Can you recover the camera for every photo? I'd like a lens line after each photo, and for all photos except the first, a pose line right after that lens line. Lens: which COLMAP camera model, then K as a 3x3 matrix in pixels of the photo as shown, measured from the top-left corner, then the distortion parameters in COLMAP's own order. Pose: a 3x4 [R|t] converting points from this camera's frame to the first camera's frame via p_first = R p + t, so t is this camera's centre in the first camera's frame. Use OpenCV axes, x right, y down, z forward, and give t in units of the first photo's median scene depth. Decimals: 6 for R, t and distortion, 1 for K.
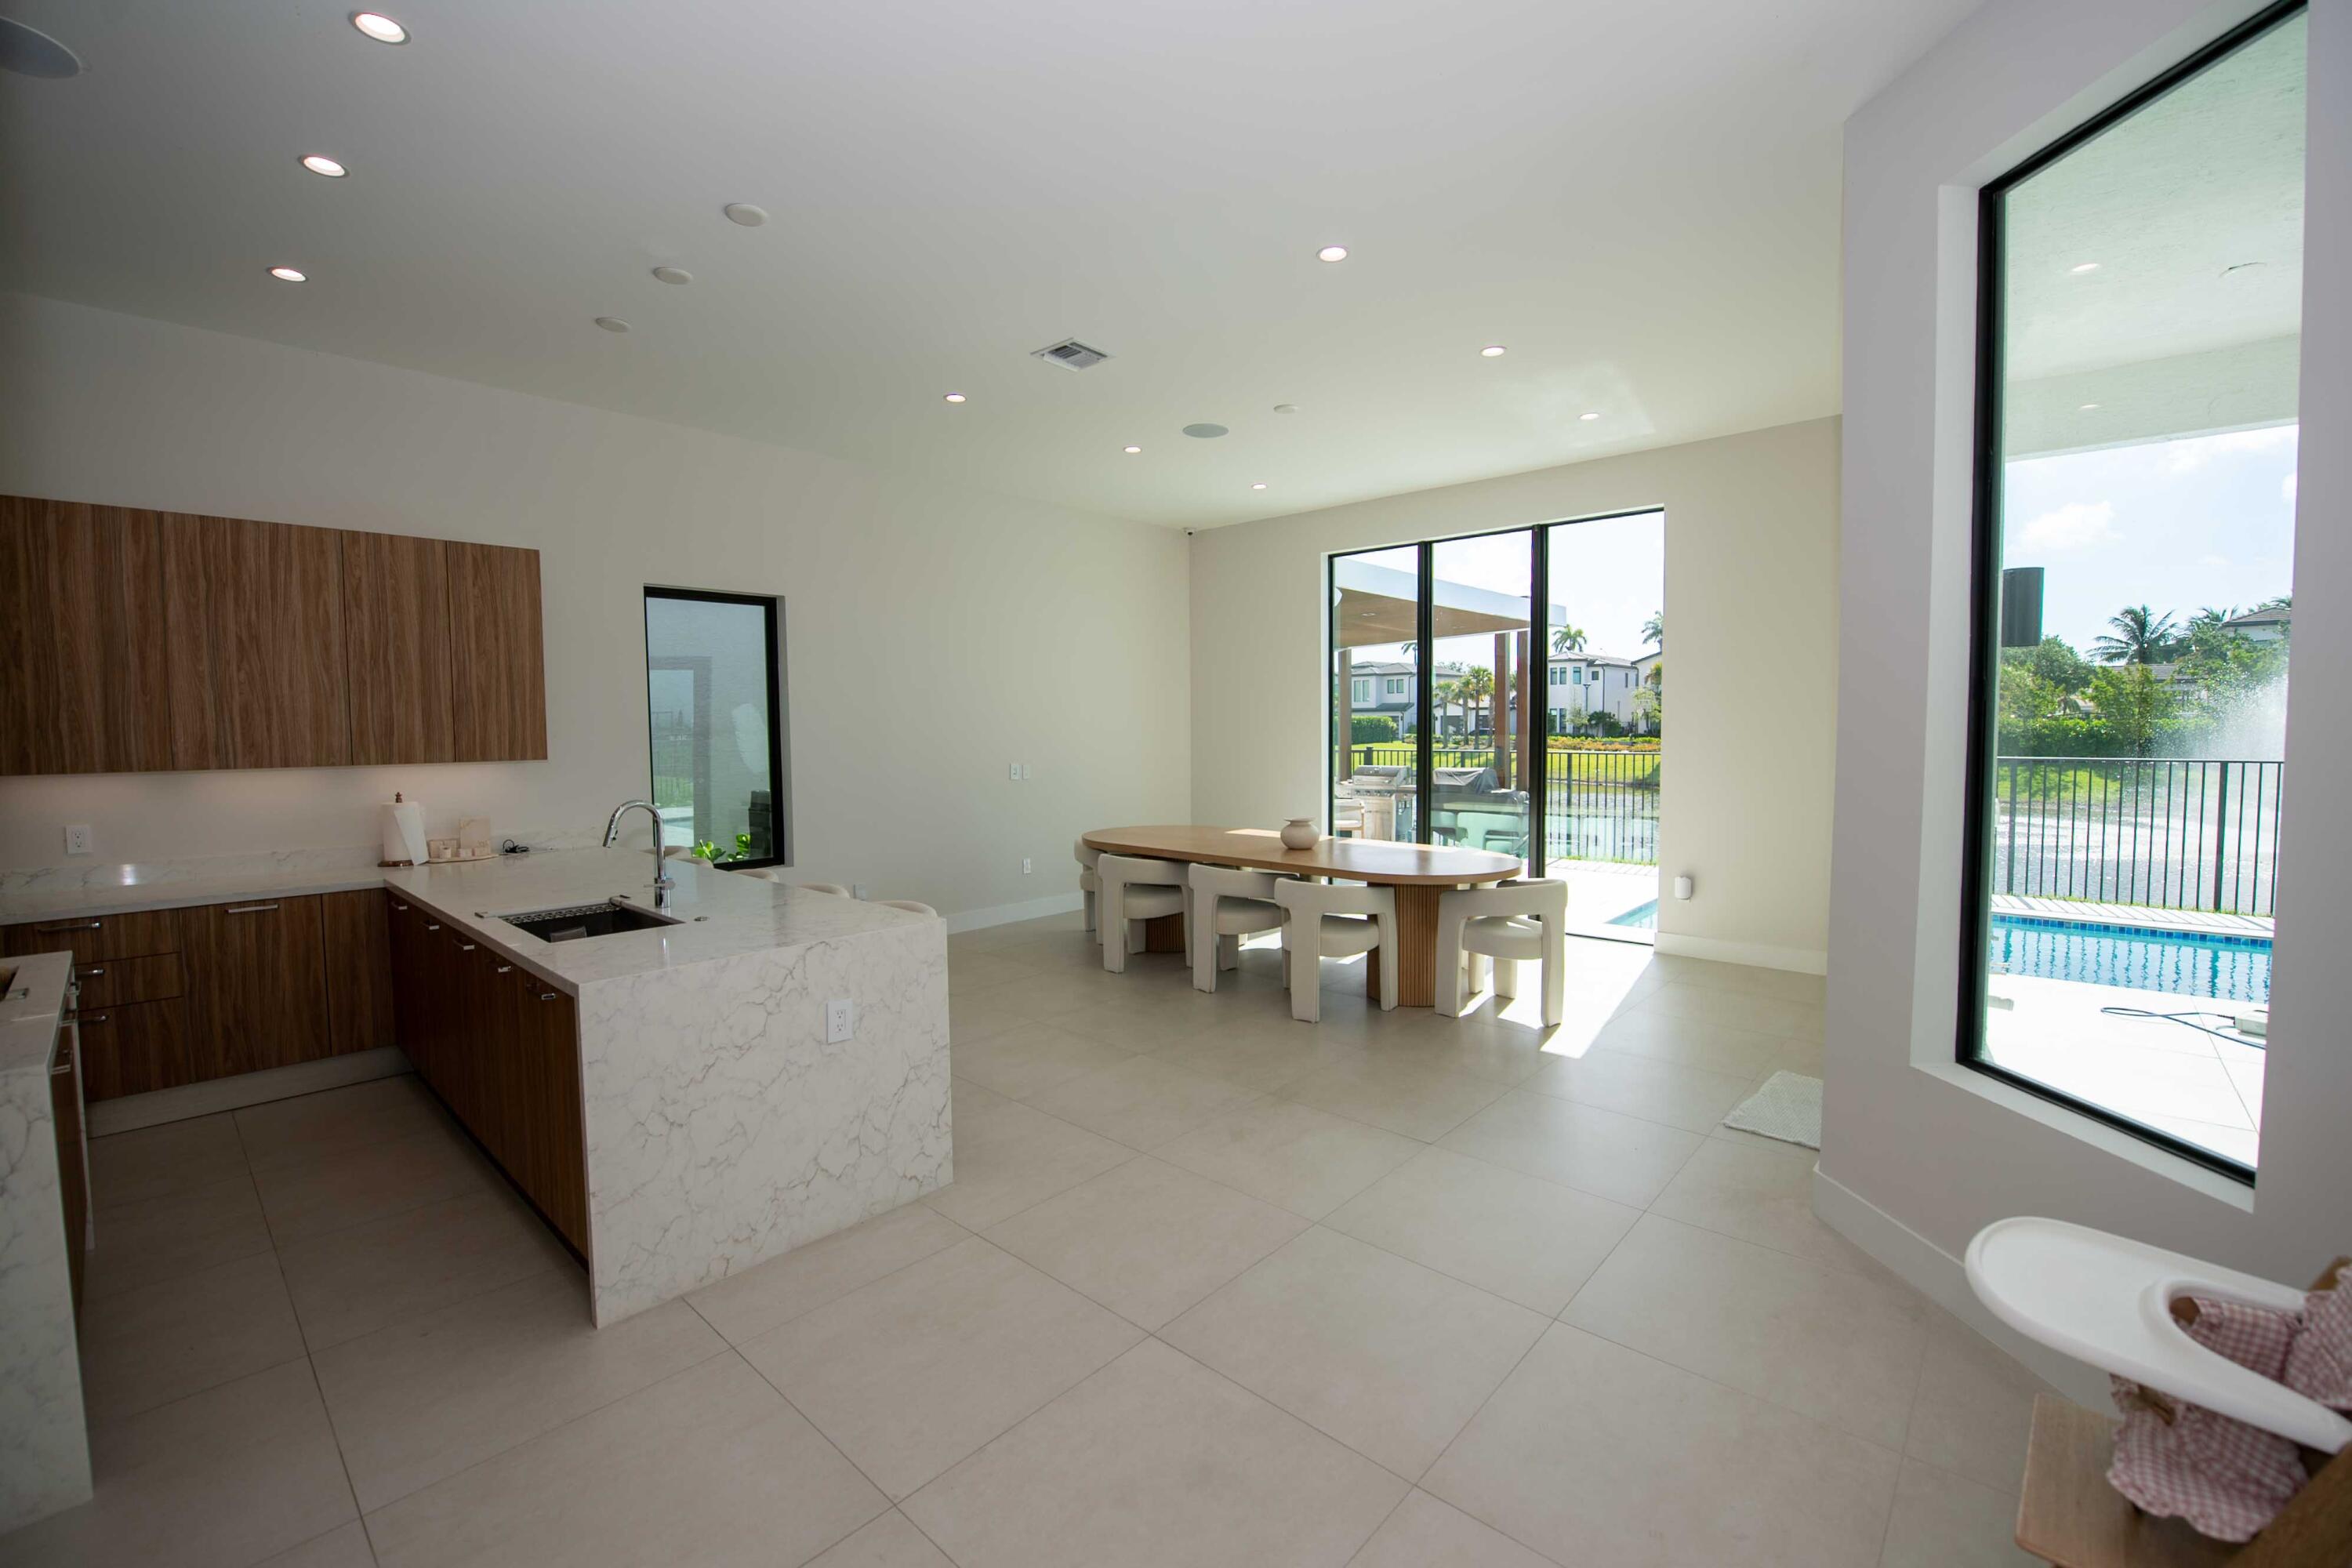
lens RADIAL K [[976.9, 0, 1168.0], [0, 976.9, 774.0], [0, 0, 1]] dist [-0.019049, -0.000329]
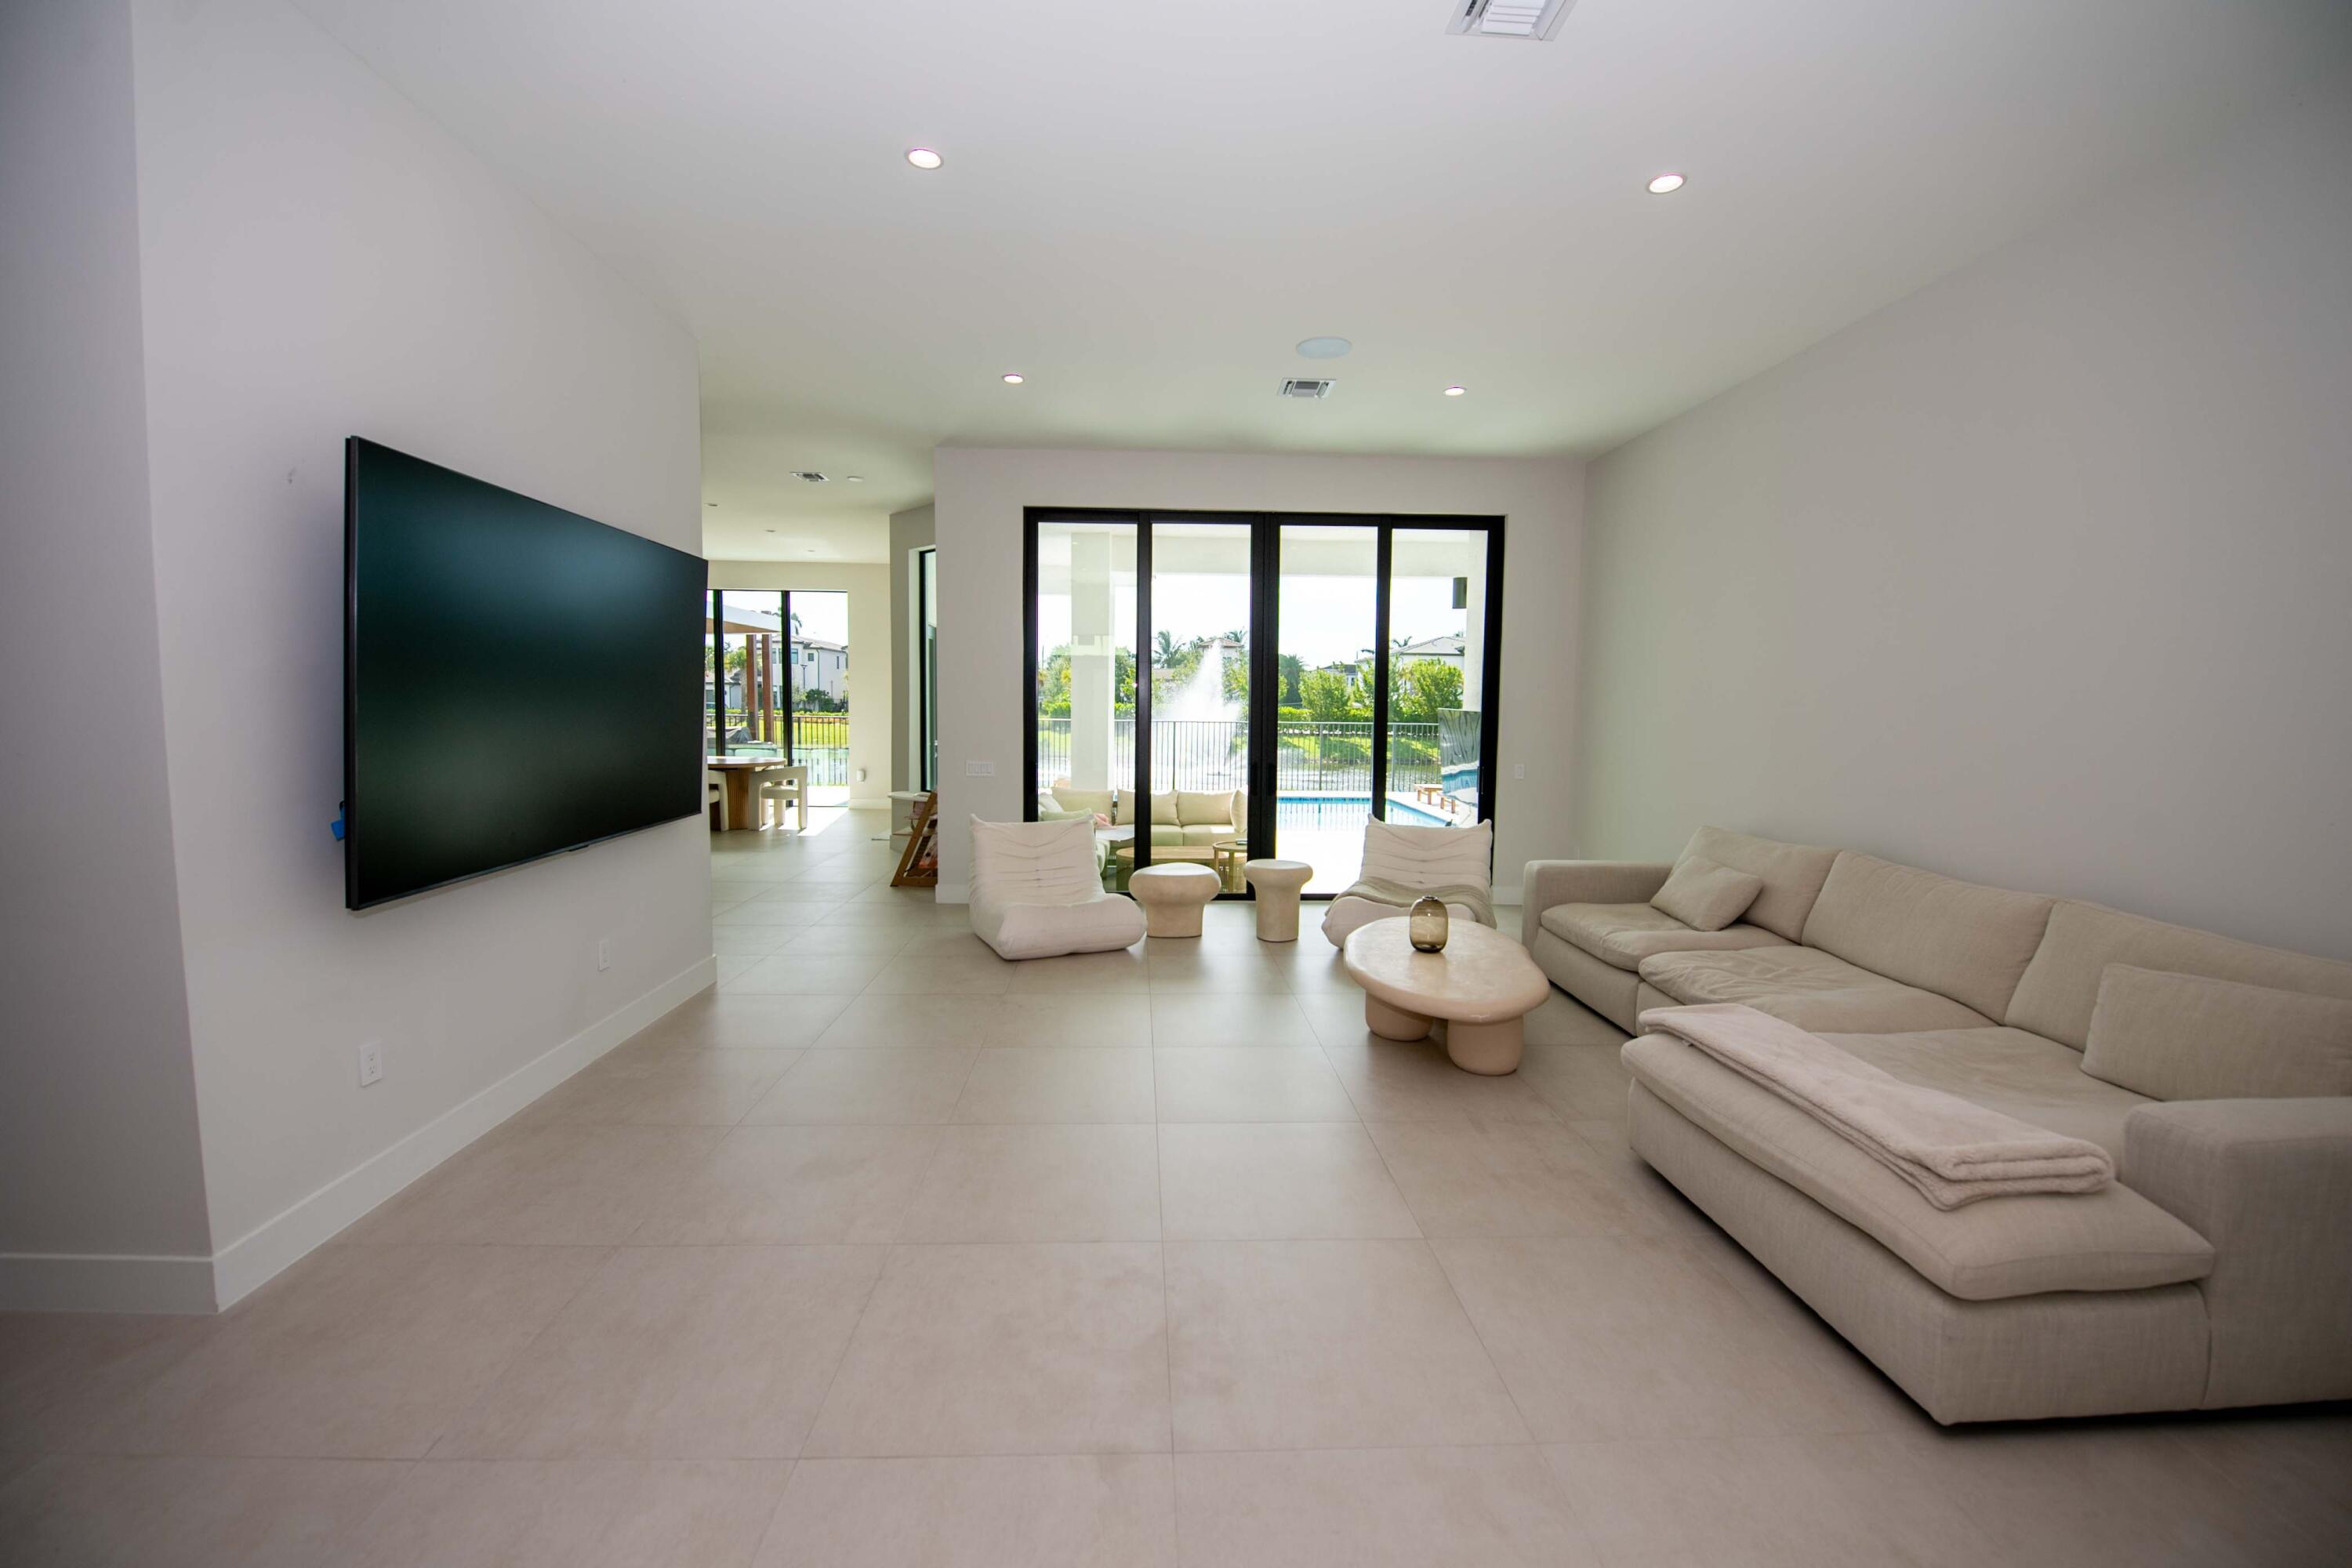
lens RADIAL K [[976.9, 0, 1168.0], [0, 976.9, 774.0], [0, 0, 1]] dist [-0.019049, -0.000329]
pose [[0.722170, -0.031646, 0.690992, -0.569668], [0.015391, 0.999441, 0.029687, 0.079944], [-0.691545, -0.010804, 0.722253, -1.255556]]
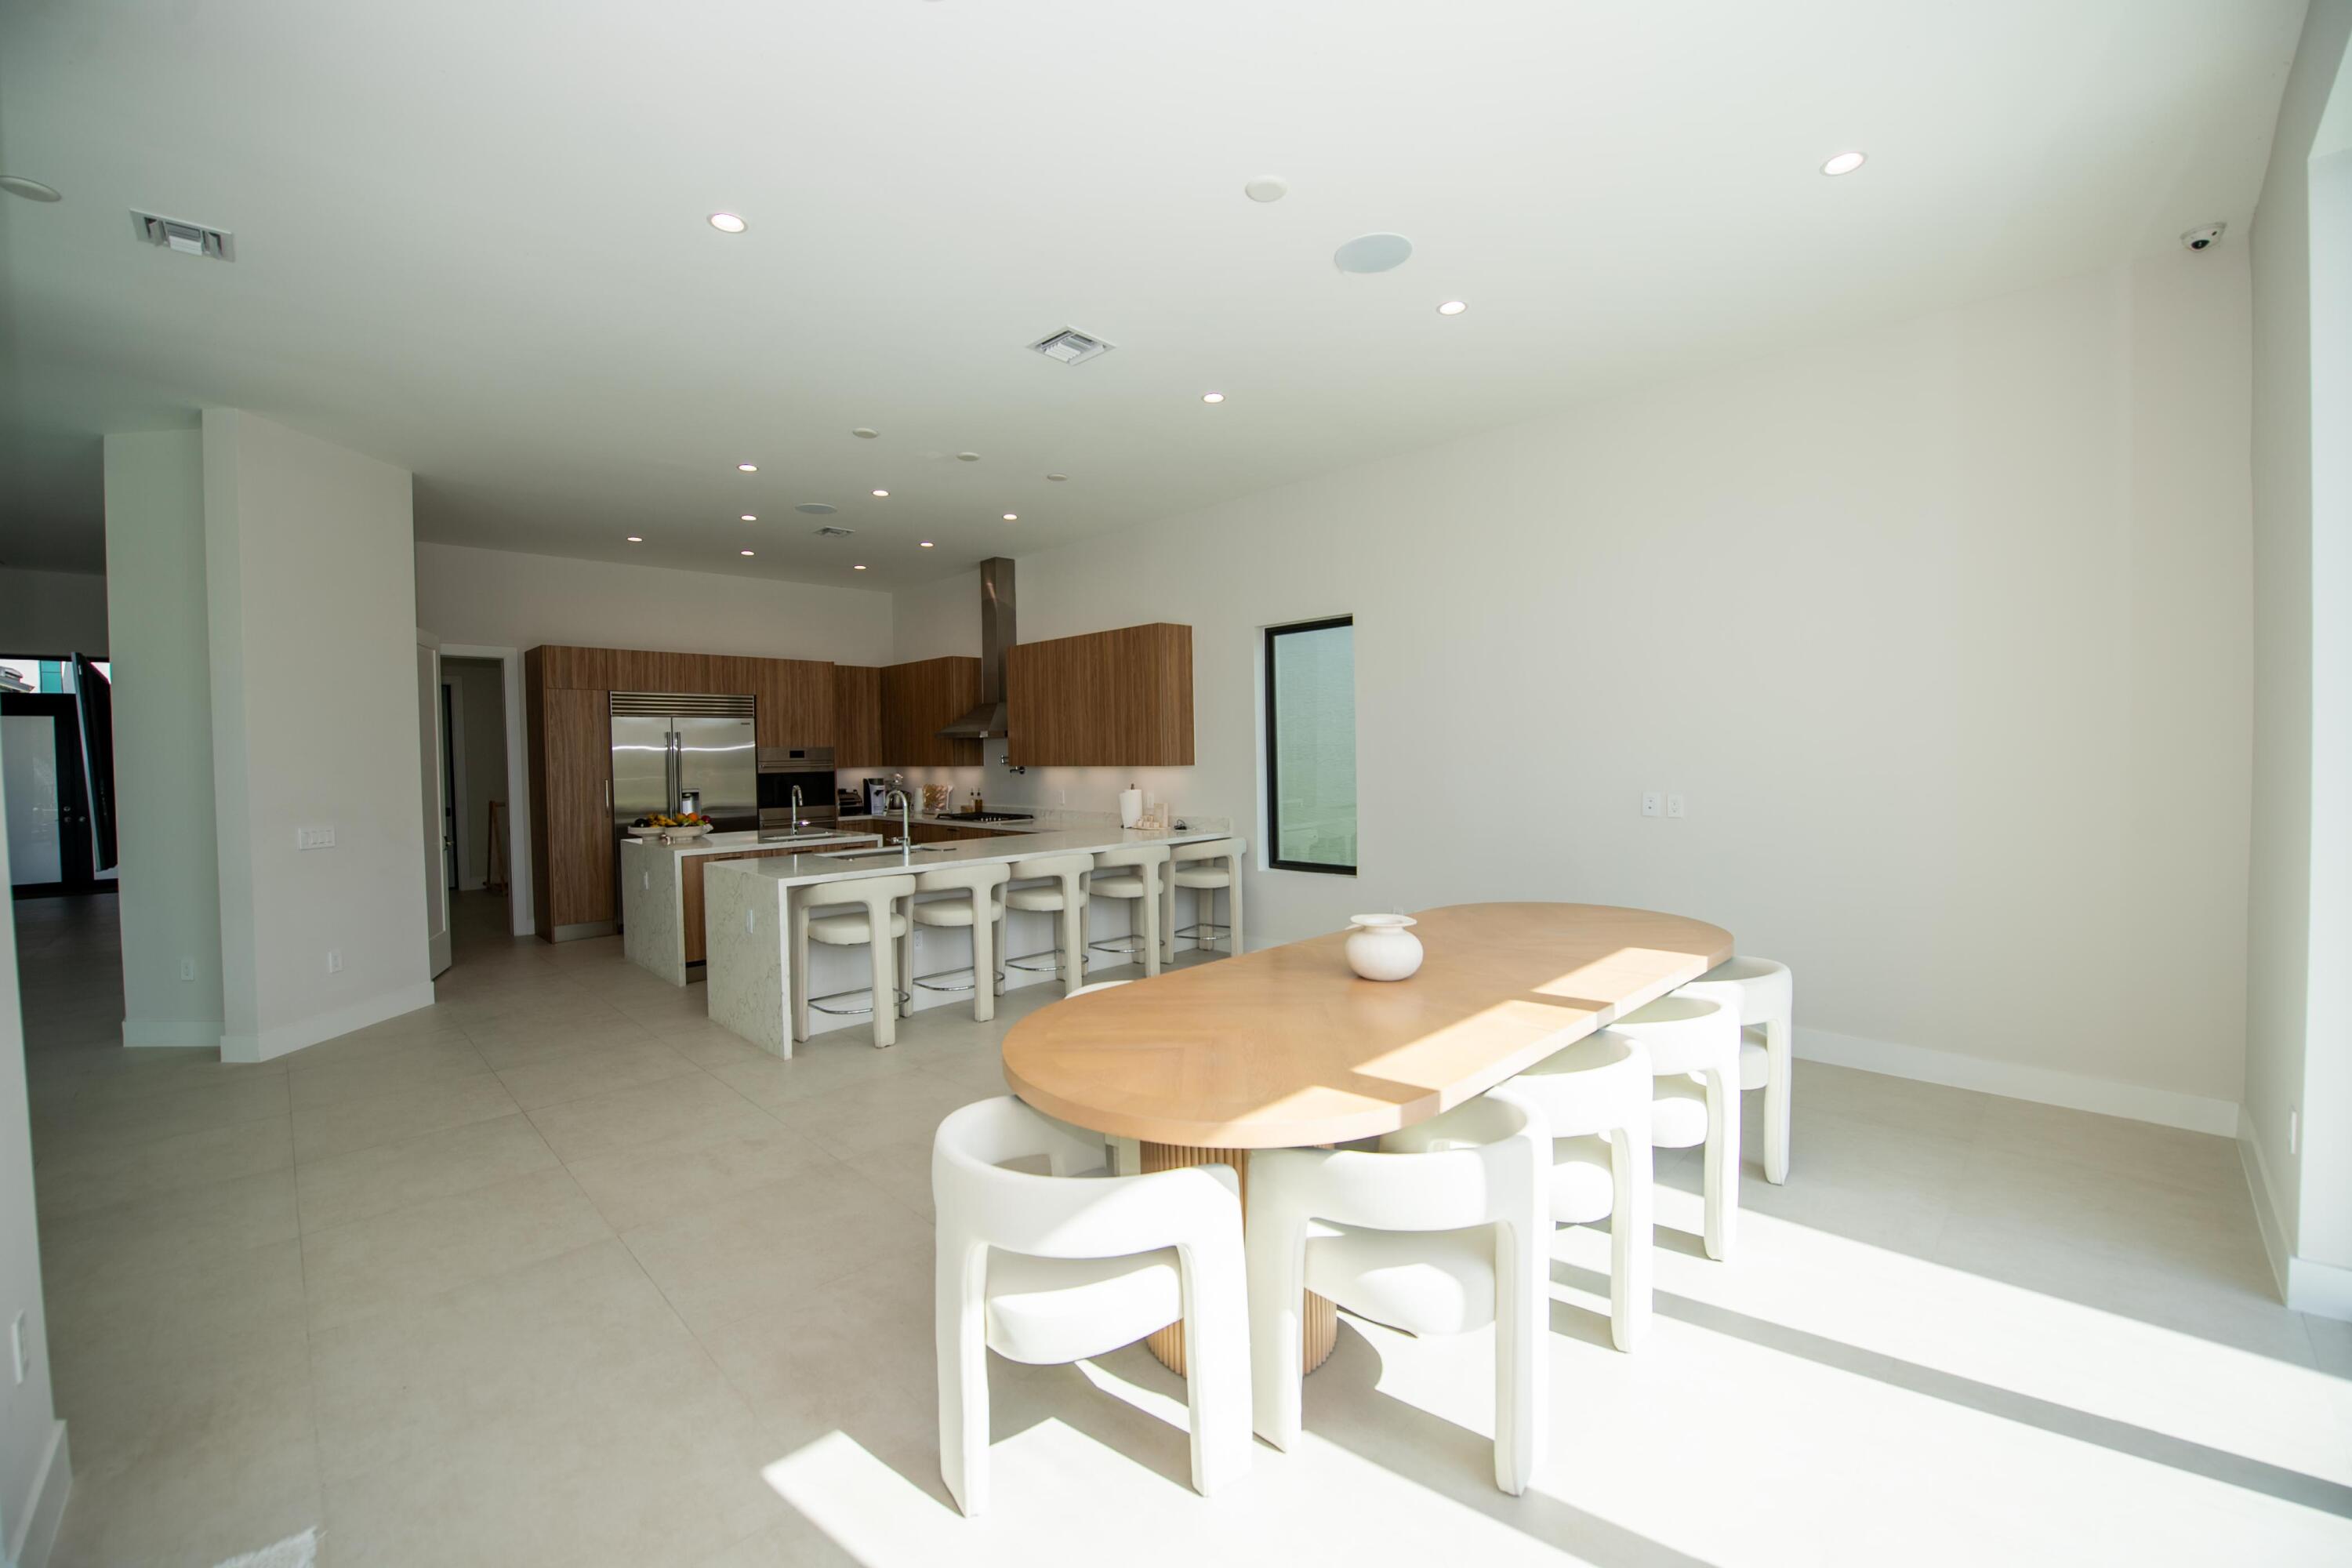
lens RADIAL K [[932.2, 0, 1168.7], [0, 932.2, 775.0], [0, 0, 1]] dist [-0.018766, -0.000400]
pose [[-0.053729, 0.034663, -0.997954, 0.799559], [-0.032931, 0.998792, 0.036465, -0.056625], [0.998012, 0.034822, -0.052522, 1.160341]]
